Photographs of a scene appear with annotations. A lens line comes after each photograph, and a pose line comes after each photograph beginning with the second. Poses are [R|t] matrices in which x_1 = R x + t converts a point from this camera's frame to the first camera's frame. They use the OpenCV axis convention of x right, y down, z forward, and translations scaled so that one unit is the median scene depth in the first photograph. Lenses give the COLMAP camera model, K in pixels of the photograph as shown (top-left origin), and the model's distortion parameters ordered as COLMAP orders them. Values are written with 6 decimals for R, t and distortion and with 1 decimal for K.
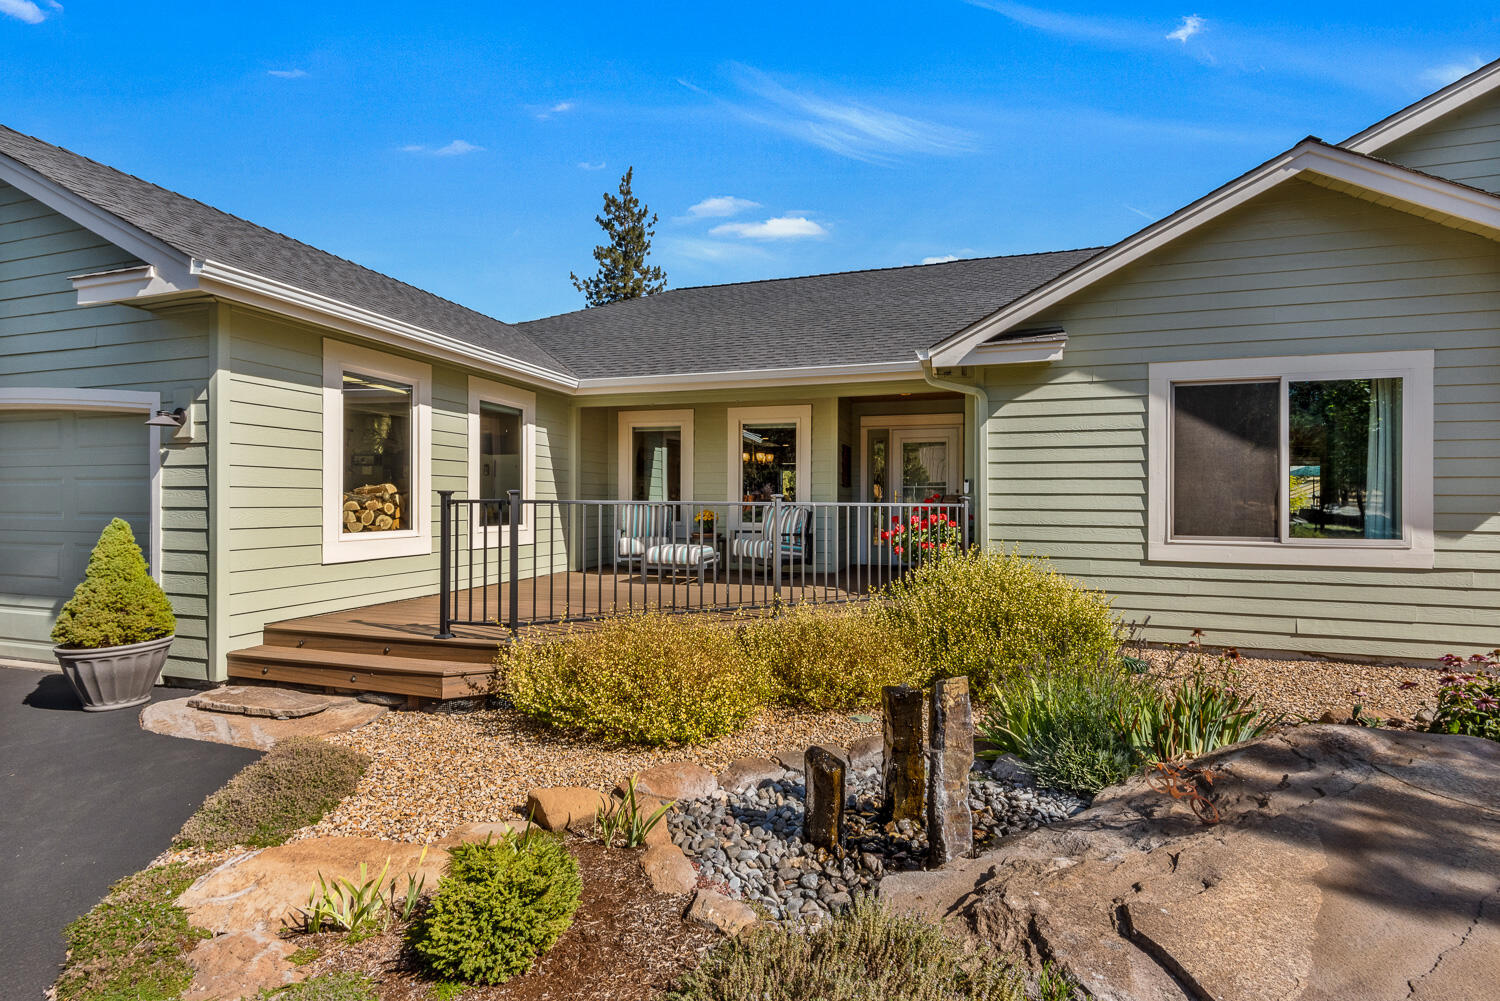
lens RADIAL K [[680.6, 0, 750.0], [0, 680.6, 500.5], [0, 0, 1]] dist [0.039456, -0.000295]
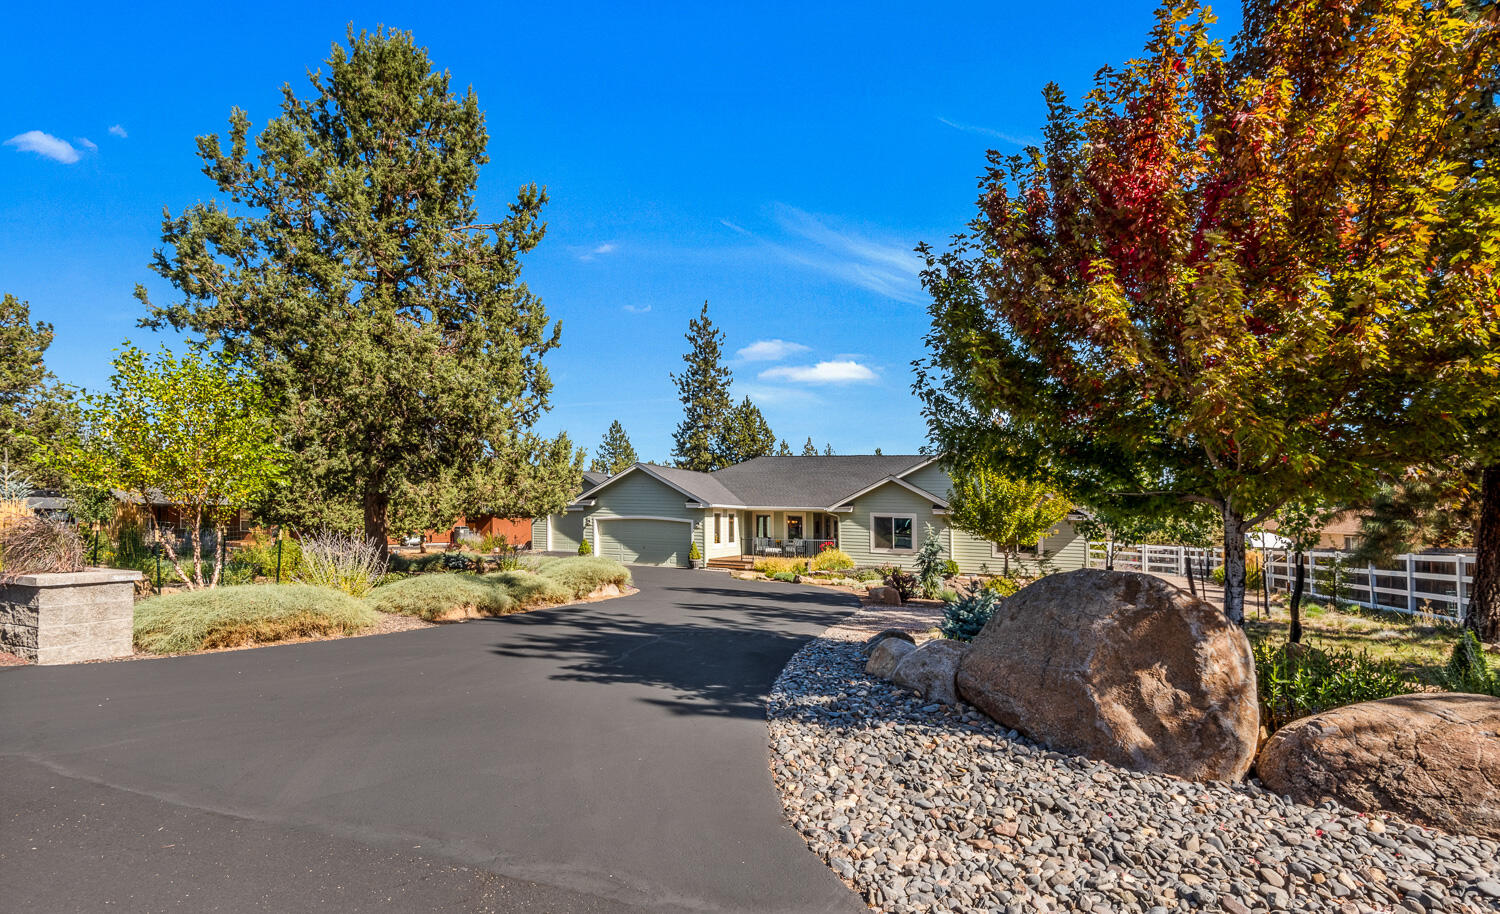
lens RADIAL K [[685.5, 0, 741.9], [0, 685.5, 530.7], [0, 0, 1]] dist [0.000876, 0.000018]
pose [[0.998371, 0.020045, -0.053421, -0.084975], [-0.018581, 0.999442, 0.027766, -0.178626], [0.053948, -0.026728, 0.998186, -3.730788]]
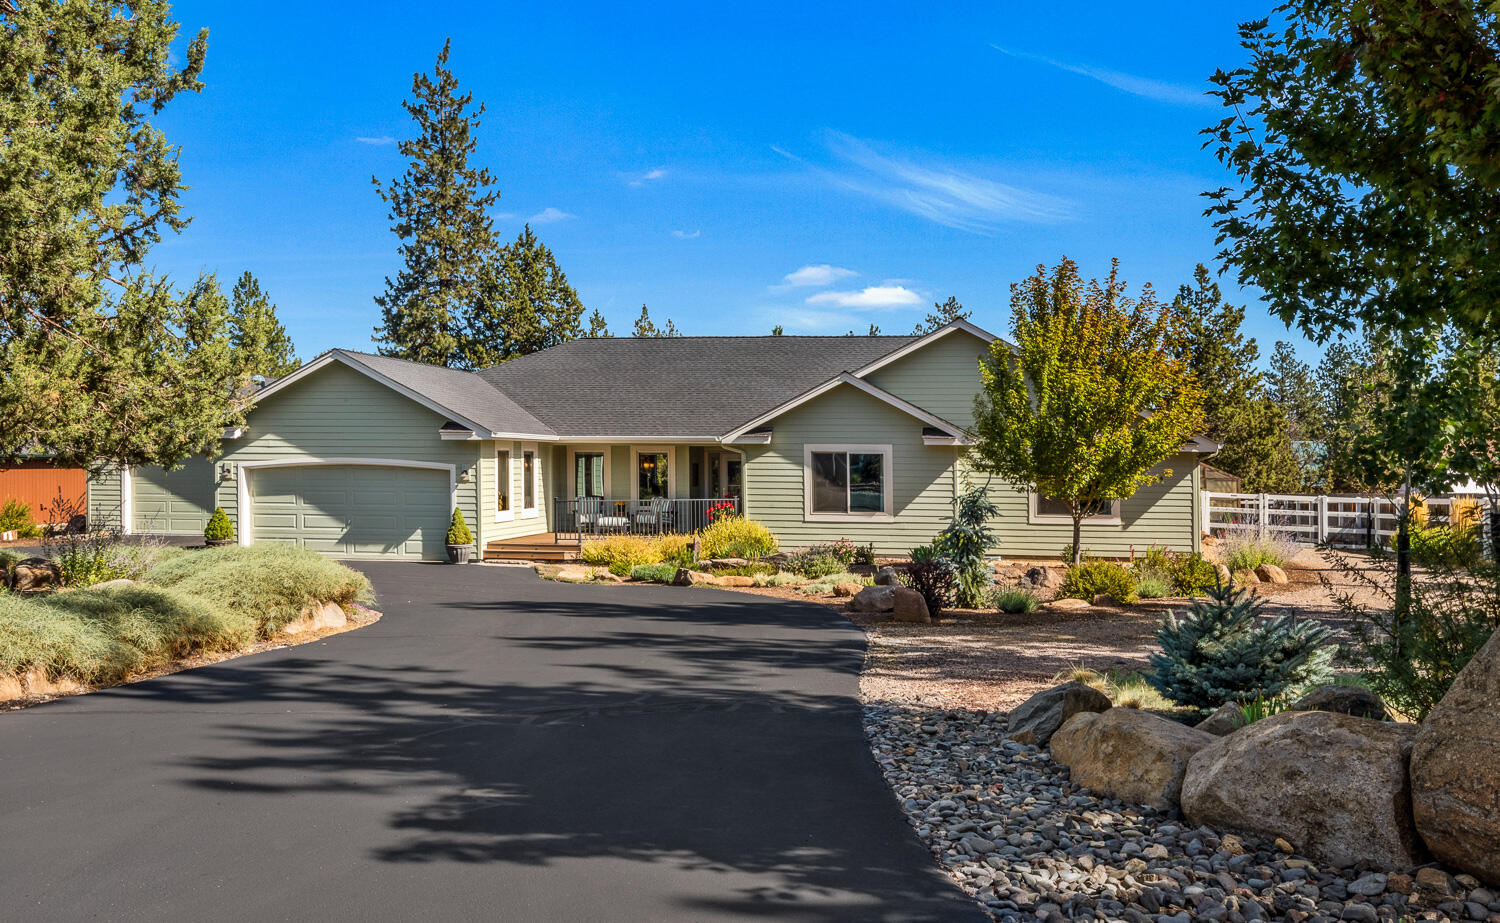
lens RADIAL K [[1287.6, 0, 750.0], [0, 1287.6, 461.5], [0, 0, 1]] dist [0.003580, 0.013878]
pose [[0.990476, 0.001209, 0.137680, -0.272904], [-0.002380, 0.999962, 0.008344, -0.166119], [-0.137665, -0.008593, 0.990442, -3.540894]]
